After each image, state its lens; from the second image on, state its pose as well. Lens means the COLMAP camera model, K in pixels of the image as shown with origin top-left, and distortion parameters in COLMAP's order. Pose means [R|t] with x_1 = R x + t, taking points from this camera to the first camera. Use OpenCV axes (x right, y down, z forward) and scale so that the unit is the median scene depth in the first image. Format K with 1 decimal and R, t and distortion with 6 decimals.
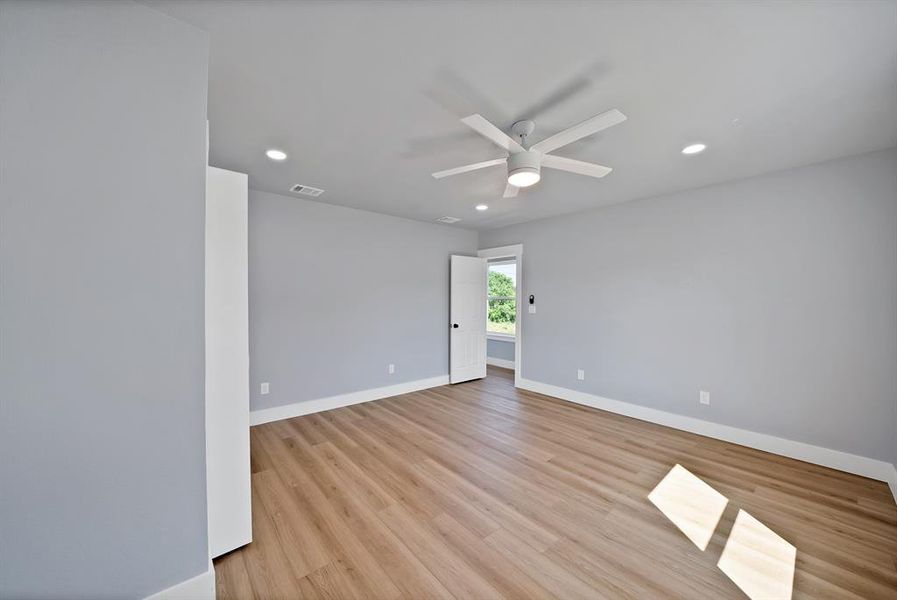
lens RADIAL K [[322.0, 0, 444.4], [0, 322.0, 296.5], [0, 0, 1]] dist [-0.000760, -0.000085]
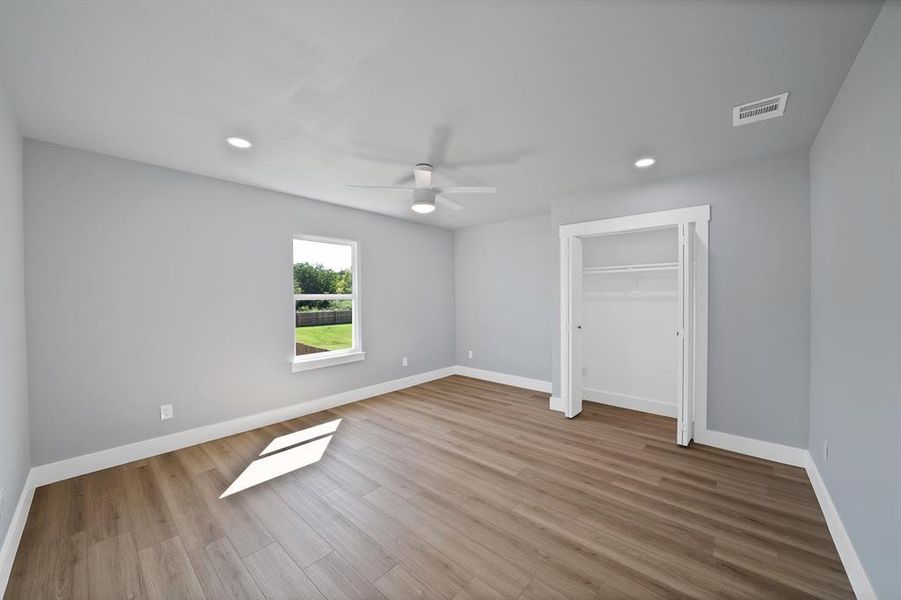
lens RADIAL K [[323.4, 0, 452.9], [0, 323.4, 299.3], [0, 0, 1]] dist [-0.000760, -0.000085]
pose [[-0.989496, -0.001511, -0.144550, 0.281520], [-0.002066, 0.999991, 0.003689, 0.011650], [0.144543, 0.003949, -0.989491, 2.076254]]
